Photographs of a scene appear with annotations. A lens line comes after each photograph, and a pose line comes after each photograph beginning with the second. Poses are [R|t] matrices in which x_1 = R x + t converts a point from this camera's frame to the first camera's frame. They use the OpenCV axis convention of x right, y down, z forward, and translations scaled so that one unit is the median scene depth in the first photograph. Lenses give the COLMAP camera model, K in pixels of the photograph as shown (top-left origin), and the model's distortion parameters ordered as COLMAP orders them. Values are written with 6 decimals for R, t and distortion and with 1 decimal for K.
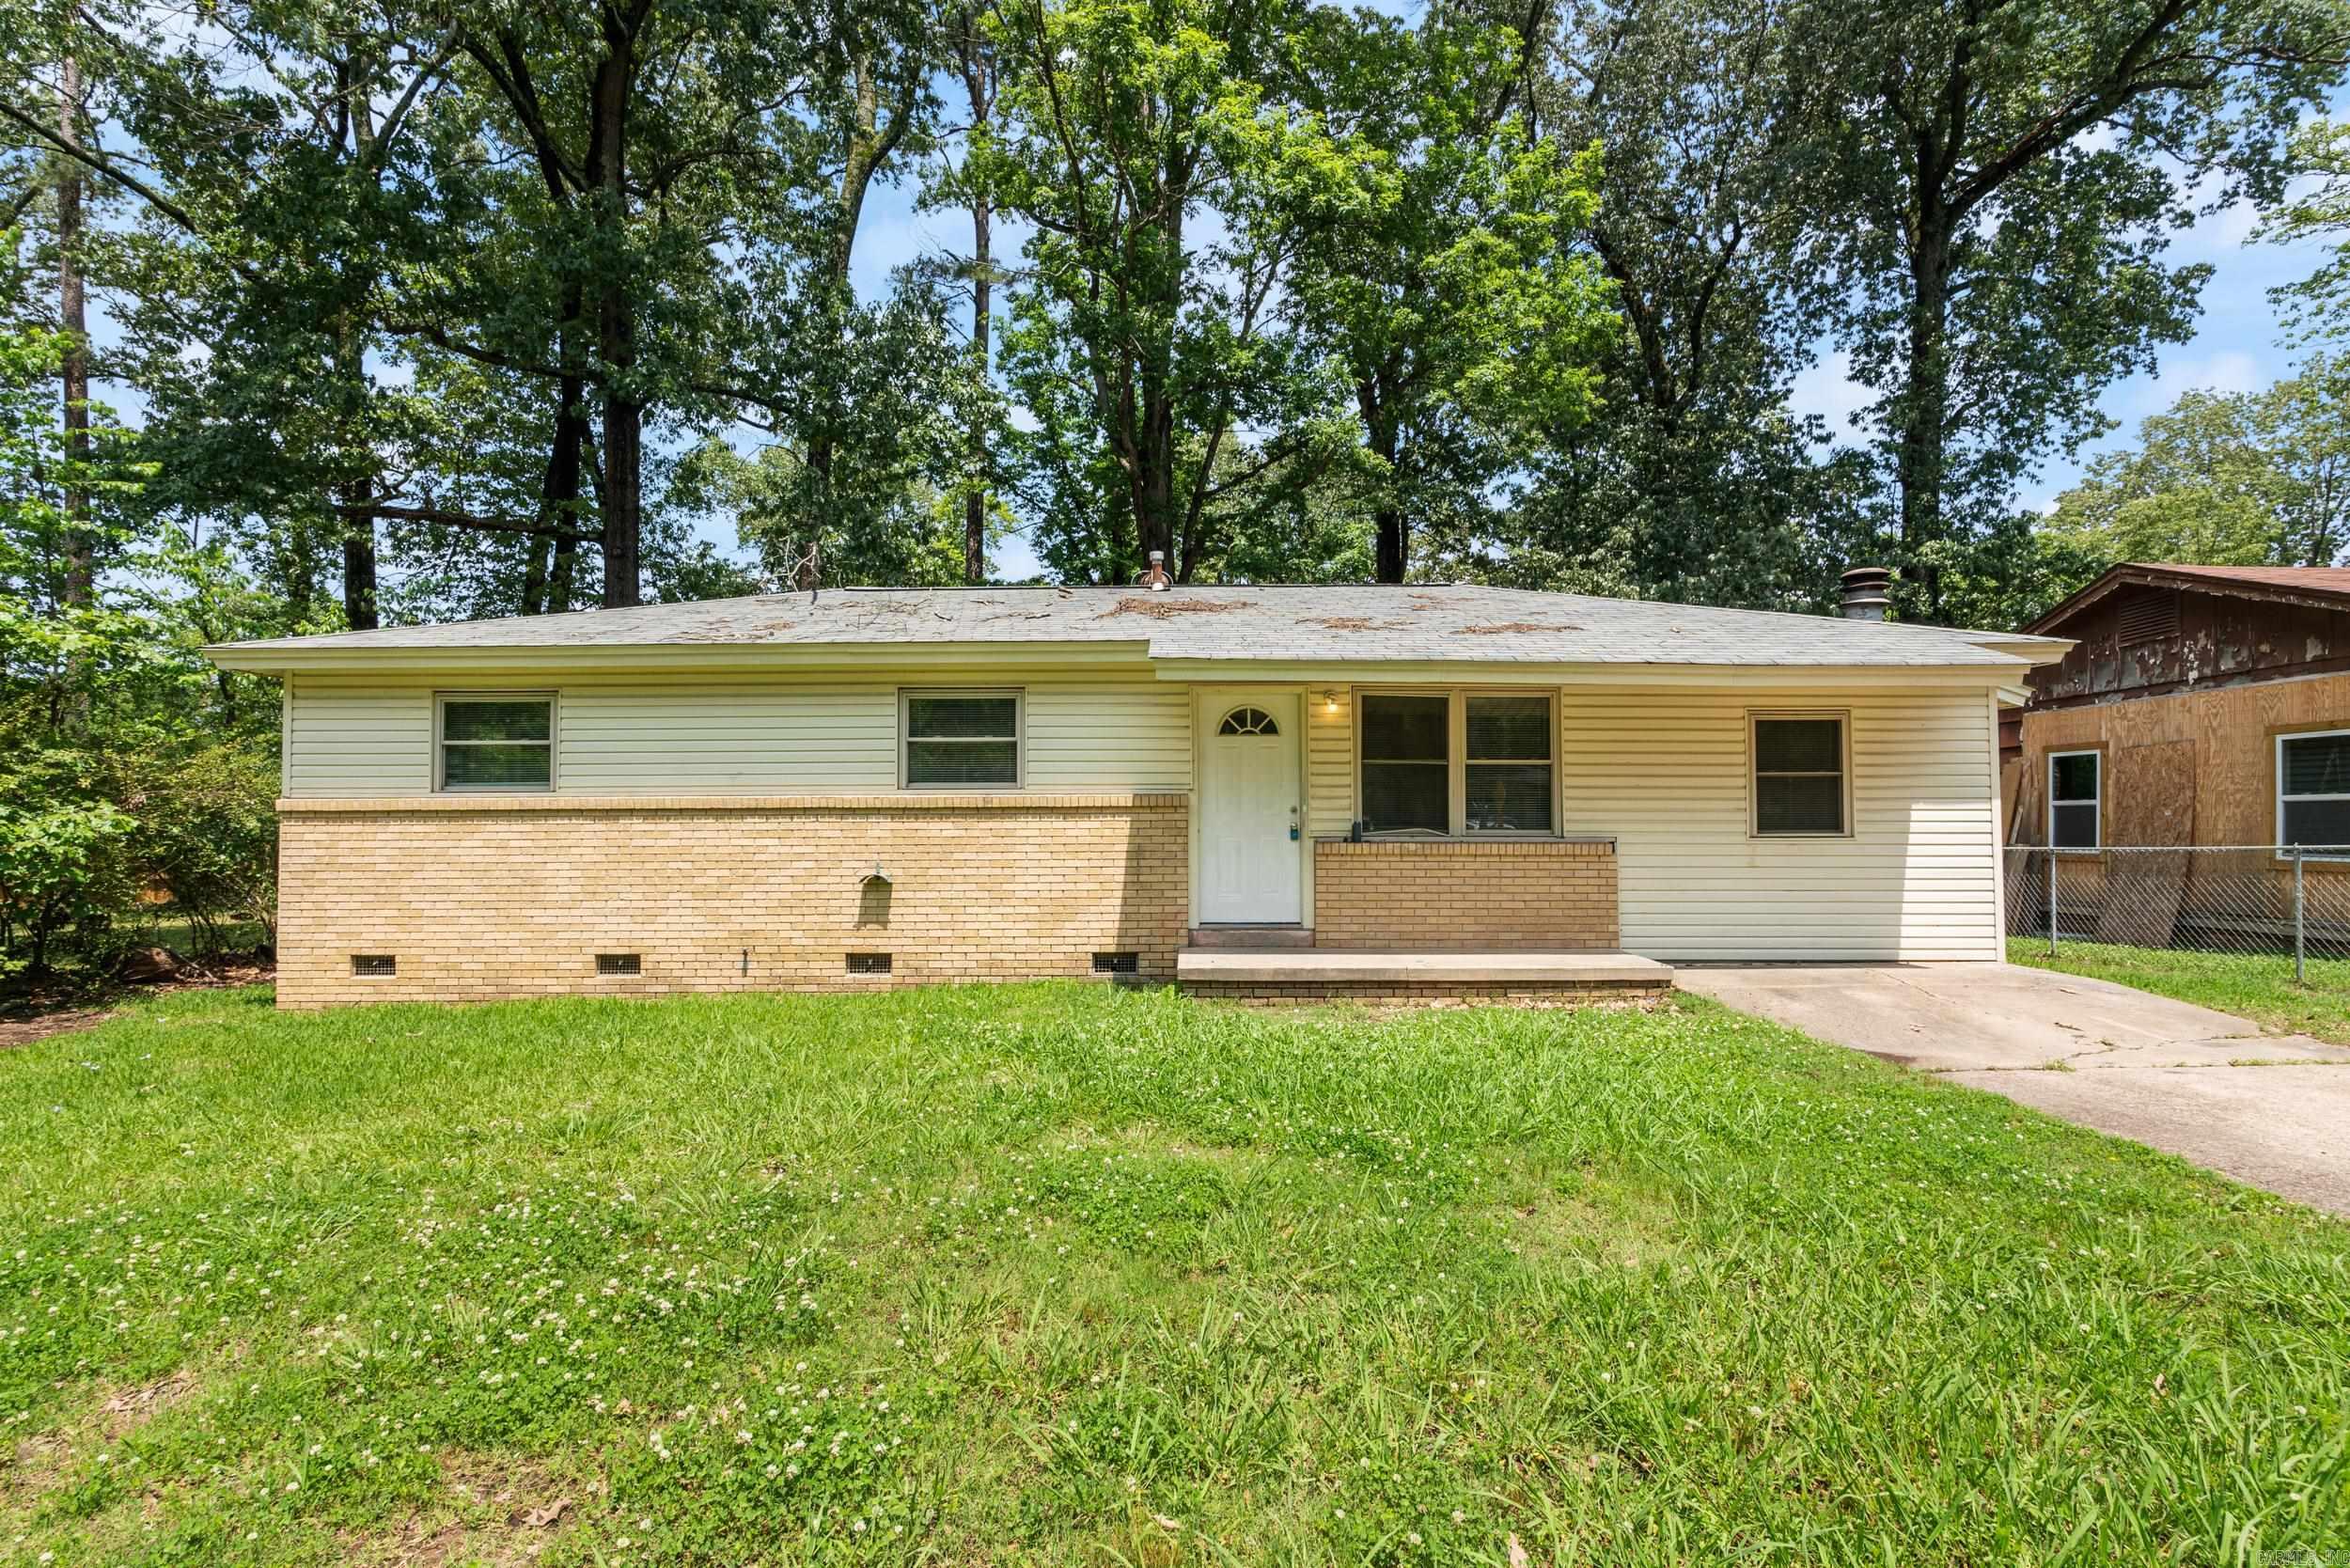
lens RADIAL K [[1086.9, 0, 1176.1], [0, 1086.9, 768.6], [0, 0, 1]] dist [-0.003926, 0.000620]
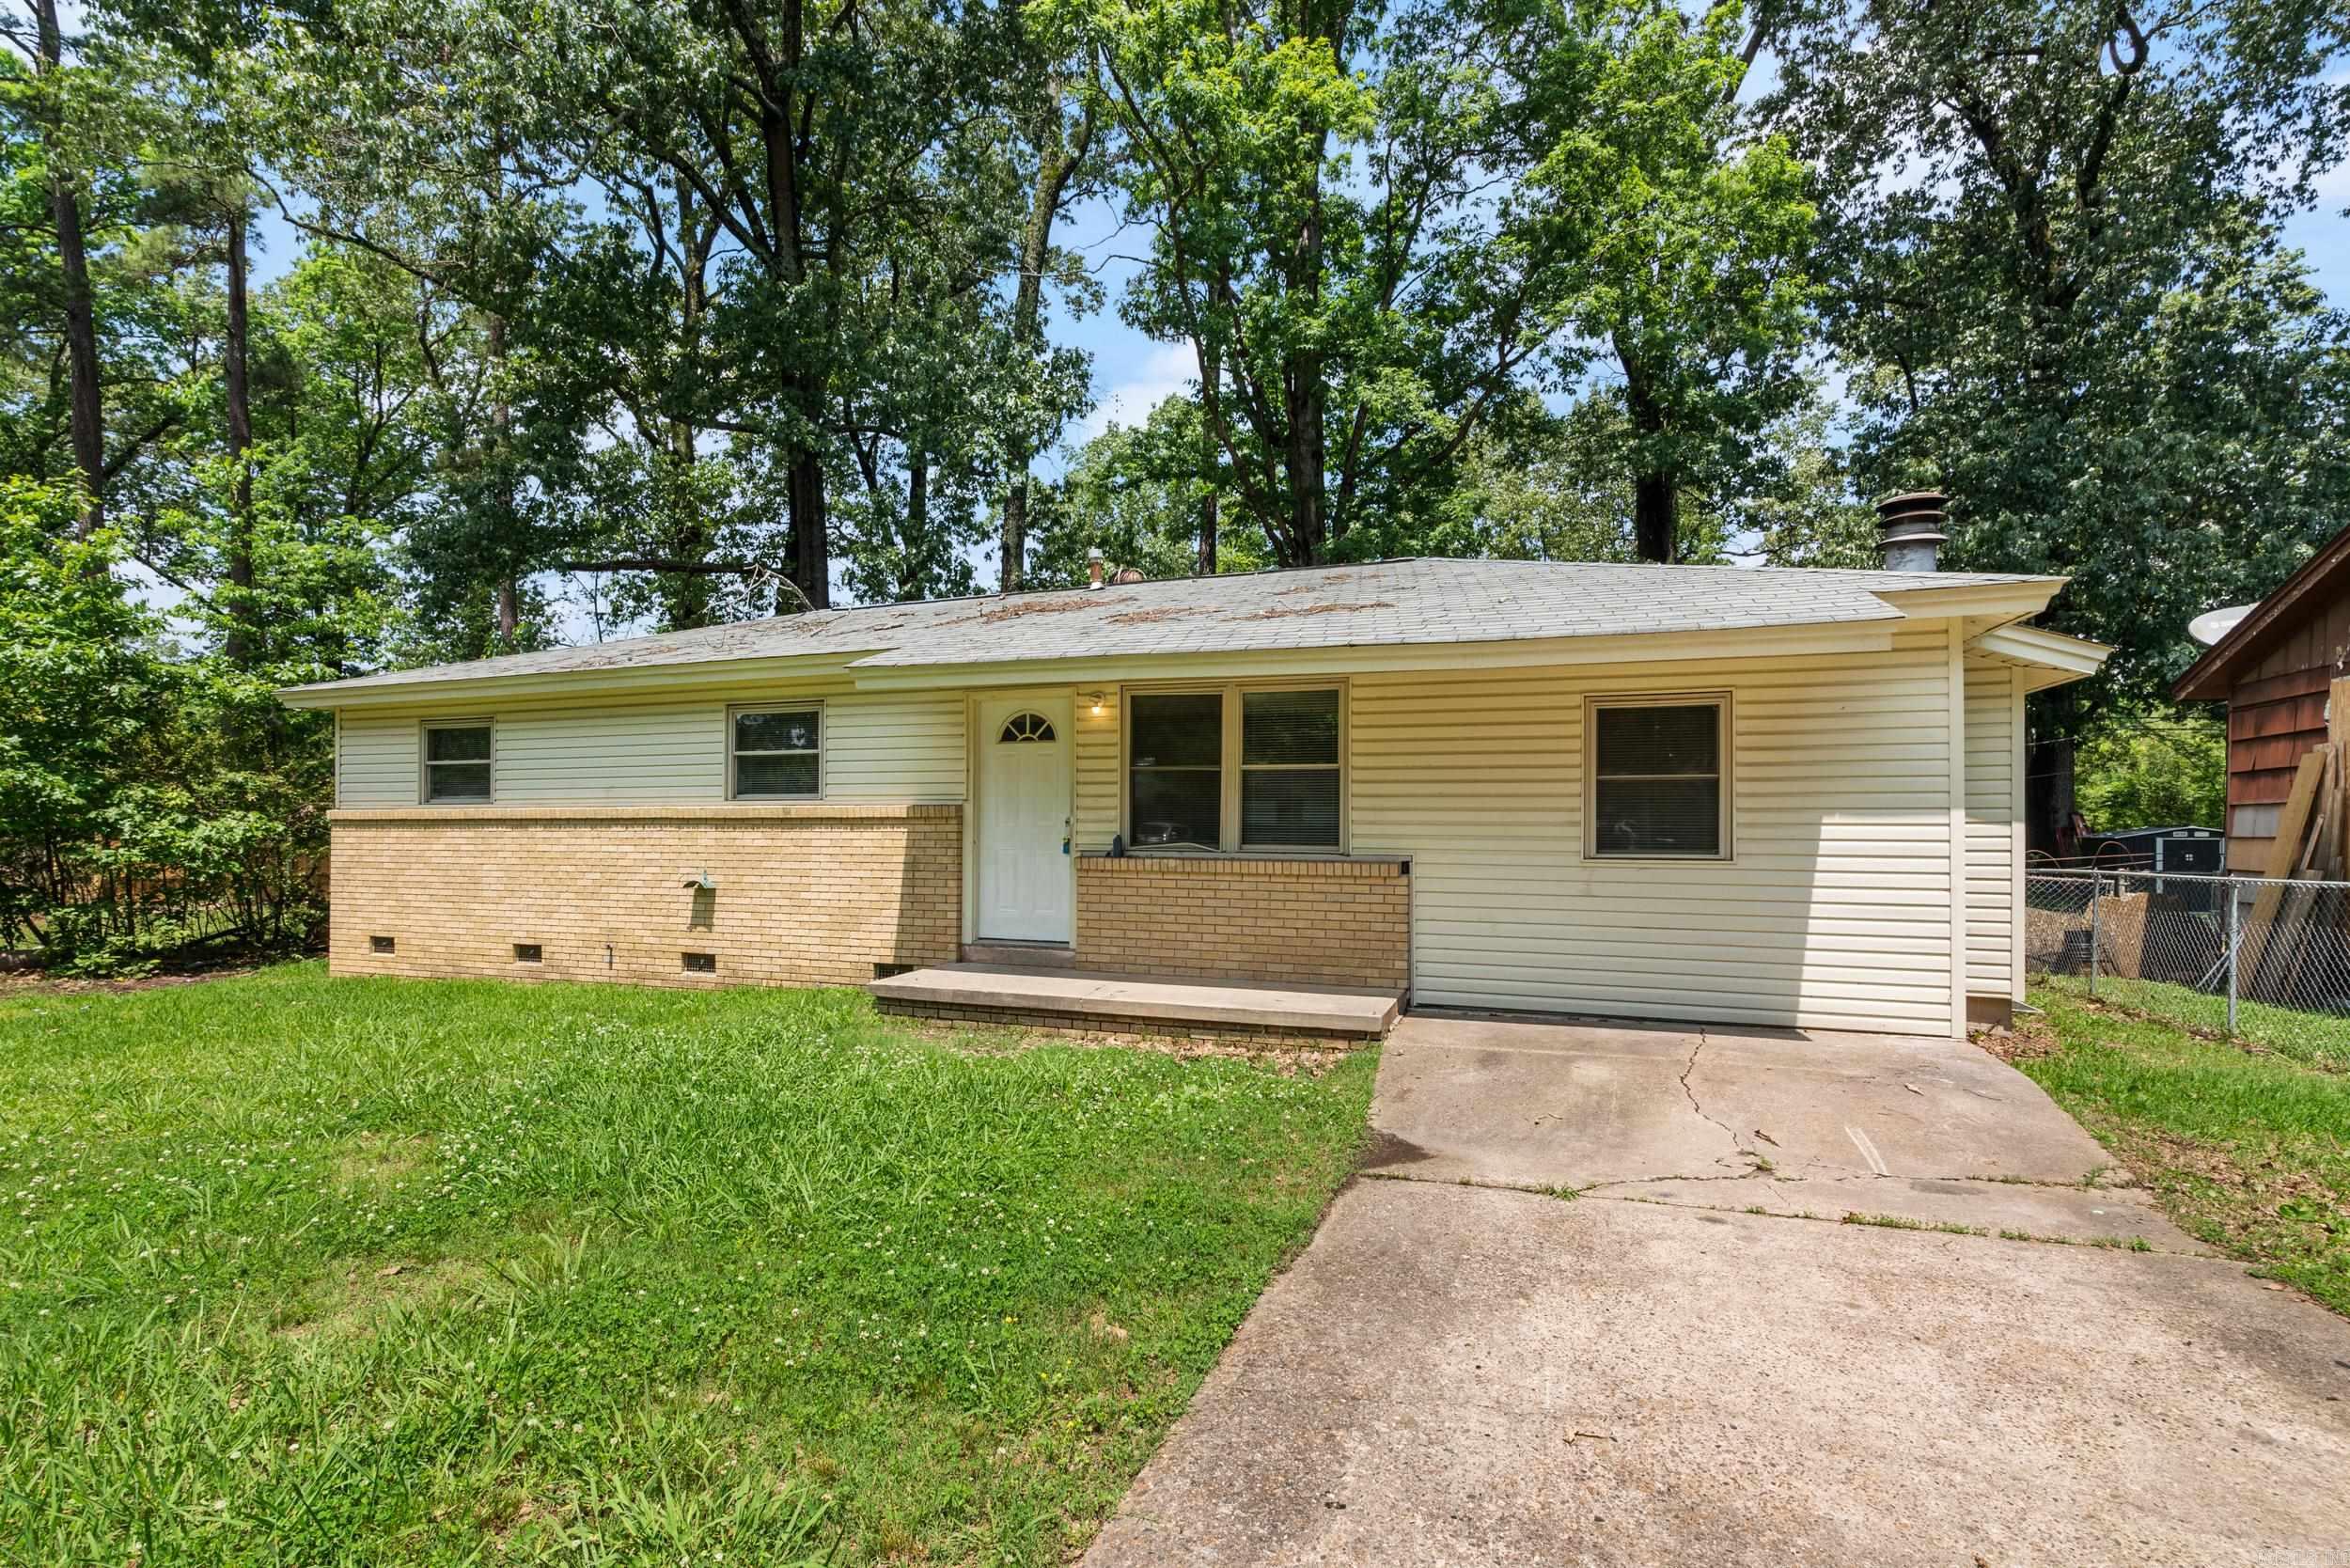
lens RADIAL K [[1086.9, 0, 1176.1], [0, 1086.9, 804.7], [0, 0, 1]] dist [-0.003926, 0.000620]
pose [[0.938138, -0.001677, -0.346259, 0.523199], [0.013817, 0.999373, 0.032596, -0.005446], [0.345987, -0.035364, 0.937573, 0.158889]]
